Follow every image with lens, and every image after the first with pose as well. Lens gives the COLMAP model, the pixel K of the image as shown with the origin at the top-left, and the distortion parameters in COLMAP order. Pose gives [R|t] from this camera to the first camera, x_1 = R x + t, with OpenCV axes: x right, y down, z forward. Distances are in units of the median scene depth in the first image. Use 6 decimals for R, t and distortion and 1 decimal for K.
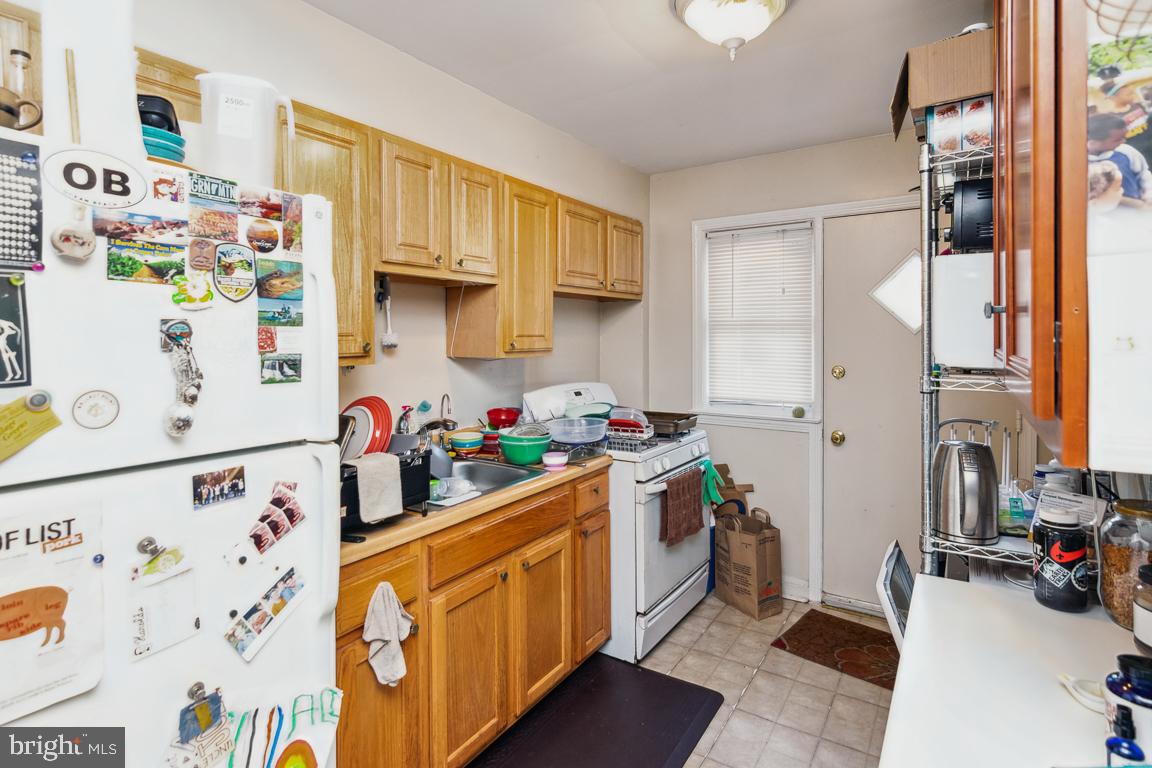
lens RADIAL K [[582.2, 0, 575.8], [0, 582.2, 347.1], [0, 0, 1]] dist [0.000992, 0.000091]
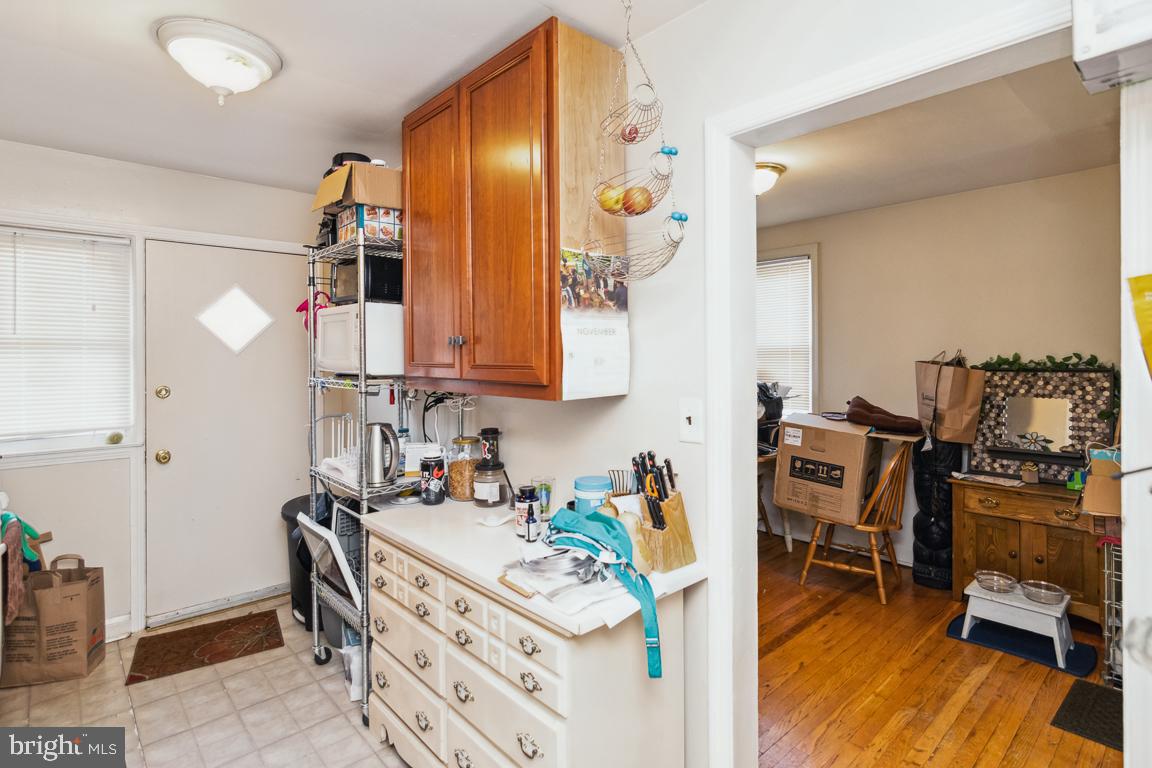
lens RADIAL K [[573.5, 0, 571.5], [0, 573.5, 357.2], [0, 0, 1]] dist [0.002185, 0.000348]
pose [[0.255811, -0.000542, 0.966727, -0.335800], [0.022979, 0.999721, -0.005520, 0.003465], [-0.966454, 0.023627, 0.255752, 0.049089]]
